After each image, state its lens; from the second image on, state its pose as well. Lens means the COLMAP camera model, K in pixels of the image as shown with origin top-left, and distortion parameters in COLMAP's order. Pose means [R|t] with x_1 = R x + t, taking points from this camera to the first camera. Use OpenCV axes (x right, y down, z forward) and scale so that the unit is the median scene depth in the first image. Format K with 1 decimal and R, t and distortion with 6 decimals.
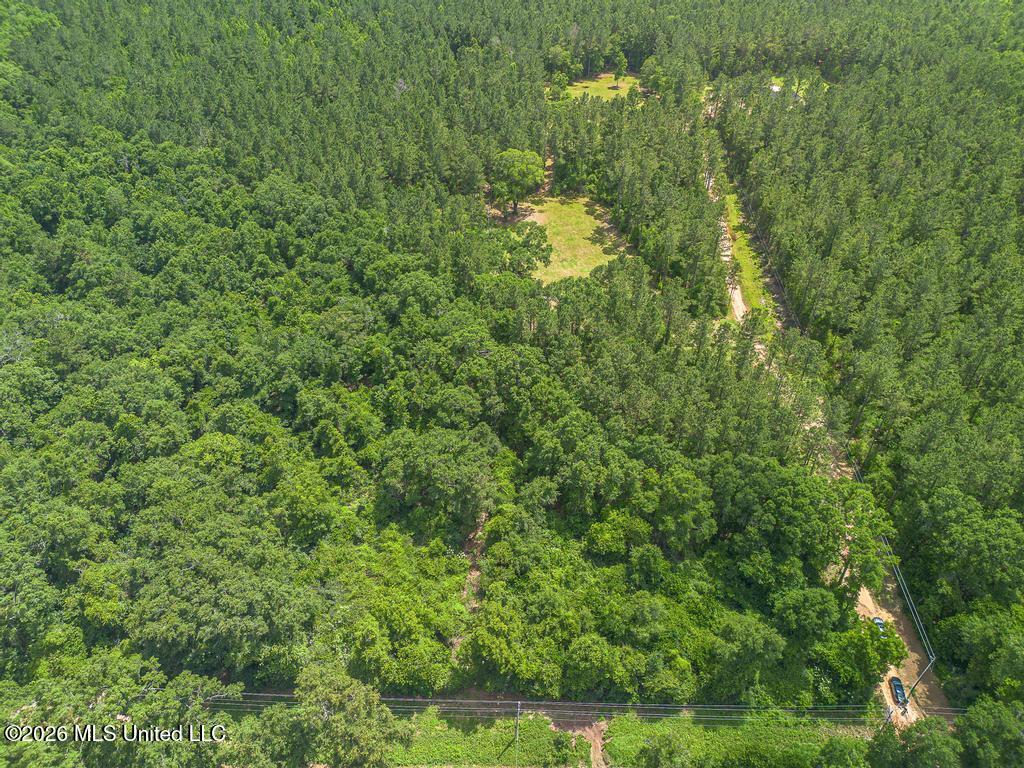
lens RADIAL K [[742.6, 0, 512.0], [0, 742.6, 384.0], [0, 0, 1]] dist [0.052681, -0.037812]
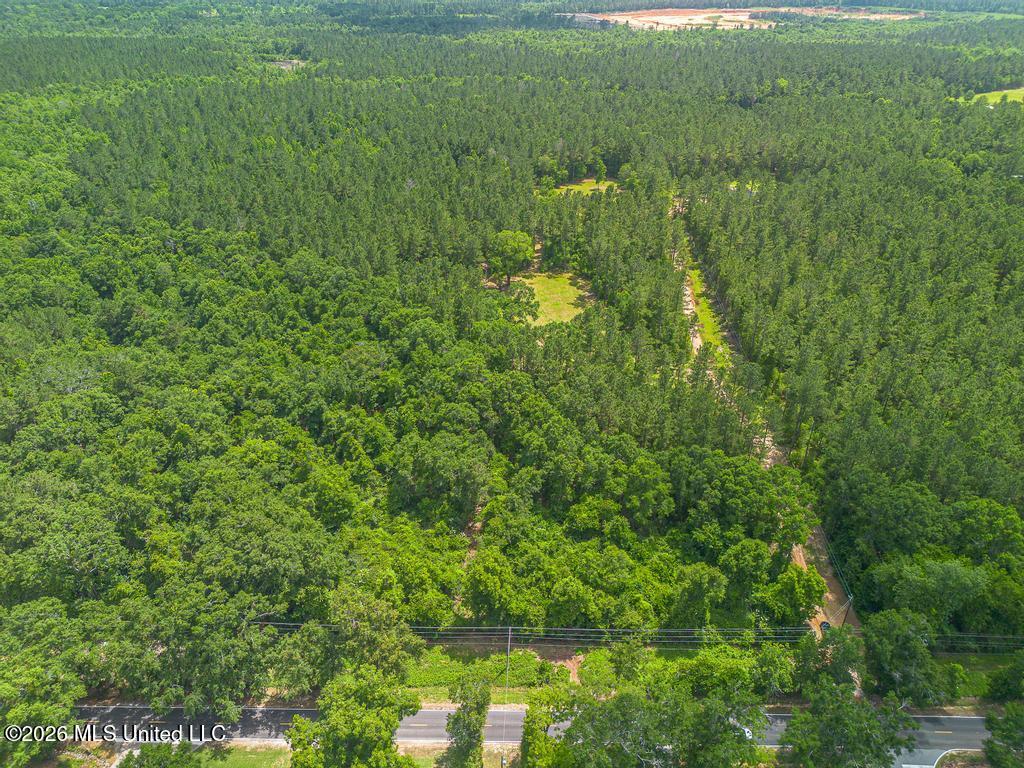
lens RADIAL K [[749.3, 0, 512.0], [0, 749.3, 384.0], [0, 0, 1]] dist [0.063575, -0.039663]
pose [[0.999984, -0.004221, 0.003876, 0.006068], [0.004764, 0.988223, -0.152946, 0.137006], [-0.003185, 0.152962, 0.988227, -0.171327]]
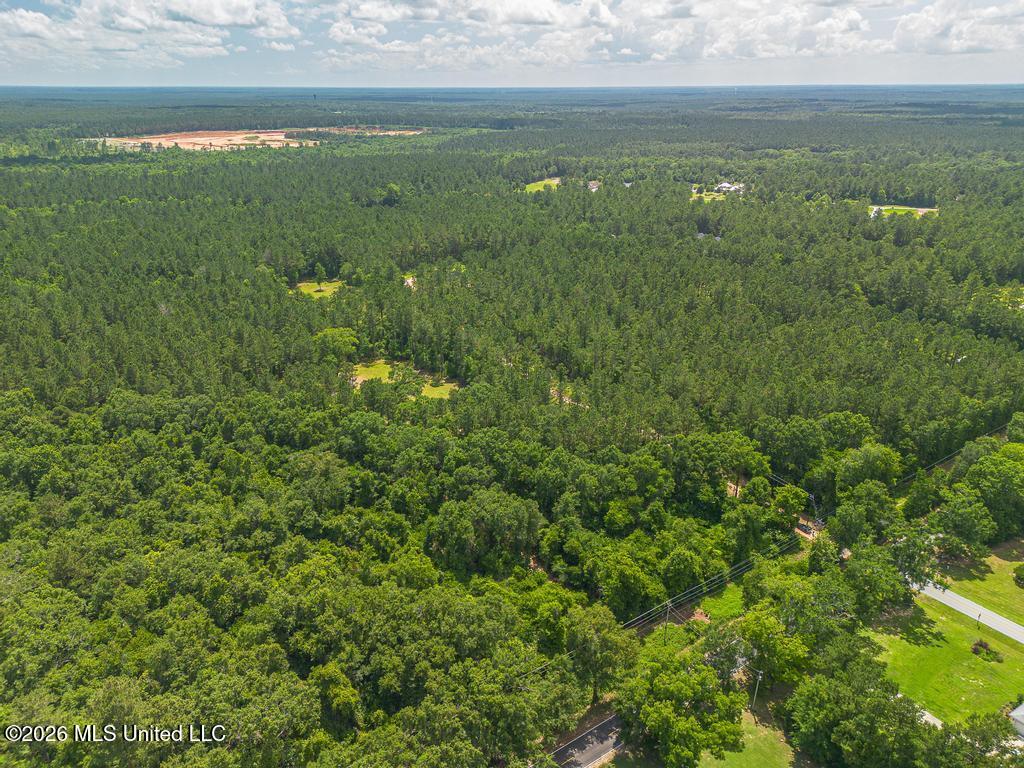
lens RADIAL K [[742.6, 0, 512.0], [0, 742.6, 384.0], [0, 0, 1]] dist [0.052681, -0.037812]
pose [[0.805990, -0.223647, 0.548053, -0.590245], [0.368275, 0.914322, -0.168489, 0.104308], [-0.463415, 0.337635, 0.819298, -0.128373]]
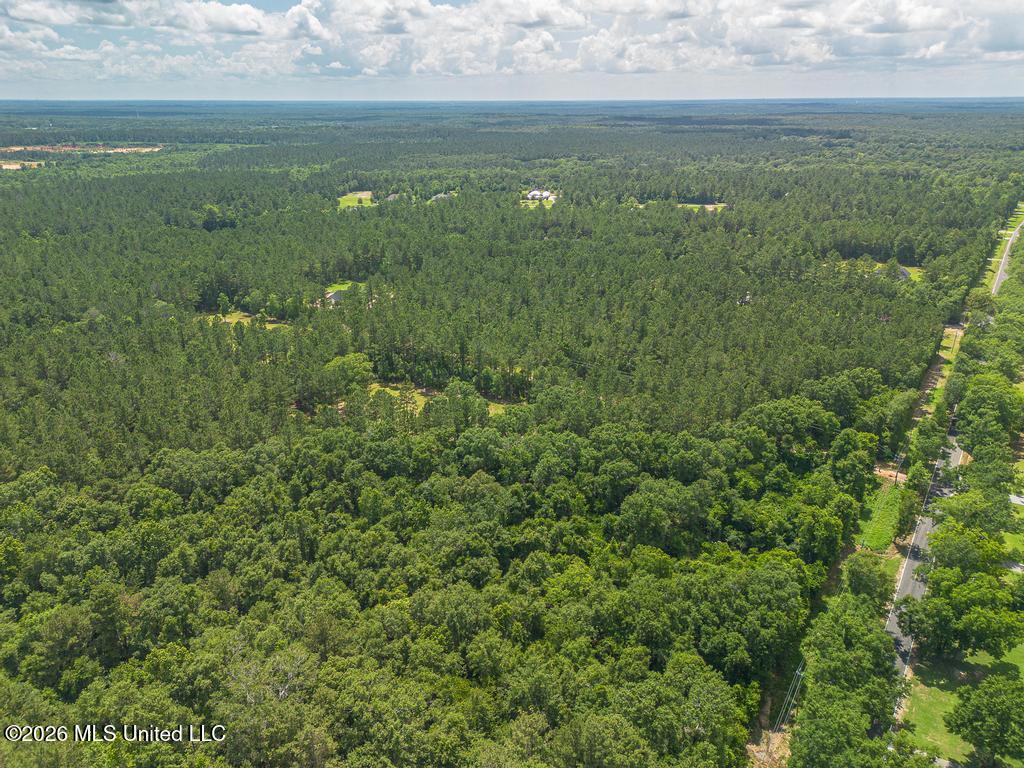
lens RADIAL K [[749.3, 0, 512.0], [0, 749.3, 384.0], [0, 0, 1]] dist [0.063575, -0.039663]
pose [[0.537627, -0.302652, 0.786994, -1.046493], [0.524568, 0.850798, -0.031164, -0.157600], [-0.660141, 0.429586, 0.616174, 0.213371]]
